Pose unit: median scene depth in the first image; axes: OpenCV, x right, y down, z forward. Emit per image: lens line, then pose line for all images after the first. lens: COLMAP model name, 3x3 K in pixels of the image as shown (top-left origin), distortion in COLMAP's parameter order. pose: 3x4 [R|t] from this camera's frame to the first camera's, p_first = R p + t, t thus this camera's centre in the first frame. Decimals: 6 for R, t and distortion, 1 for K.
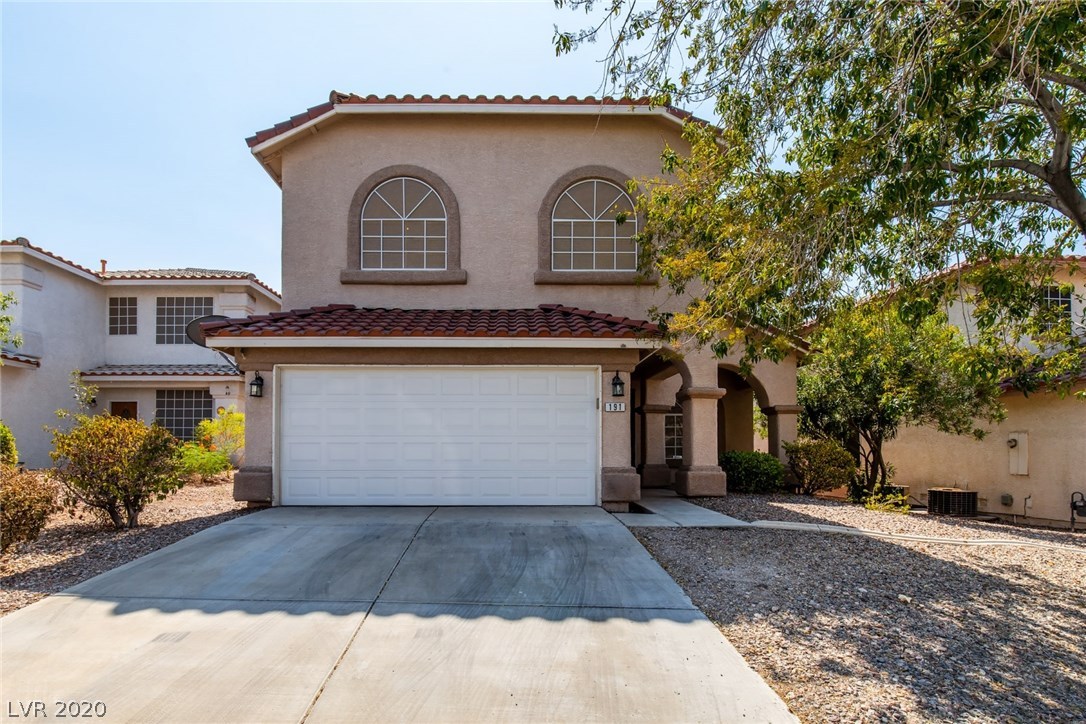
lens RADIAL K [[523.1, 0, 522.0], [0, 523.1, 391.8], [0, 0, 1]] dist [-0.002588, -0.000288]
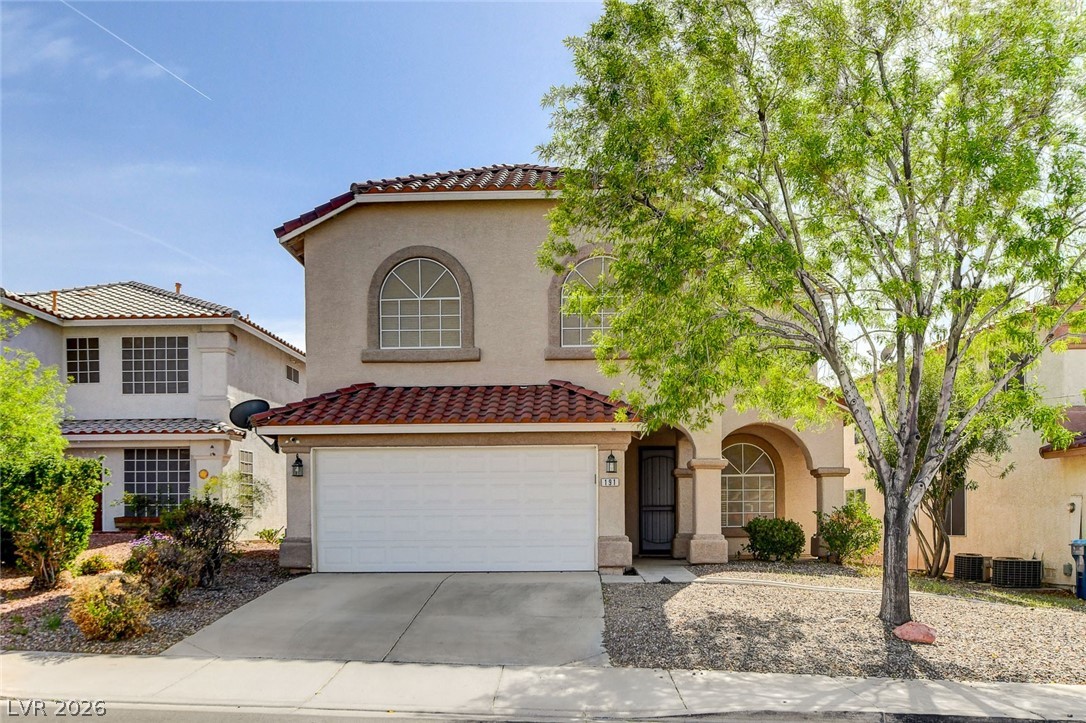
lens RADIAL K [[888.8, 0, 543.7], [0, 888.8, 358.2], [0, 0, 1]] dist [-0.017441, 0.037255]
pose [[0.998094, -0.019102, -0.058676, 0.124567], [0.015581, 0.998083, -0.059888, -0.101875], [0.059708, 0.058860, 0.996479, -0.759364]]
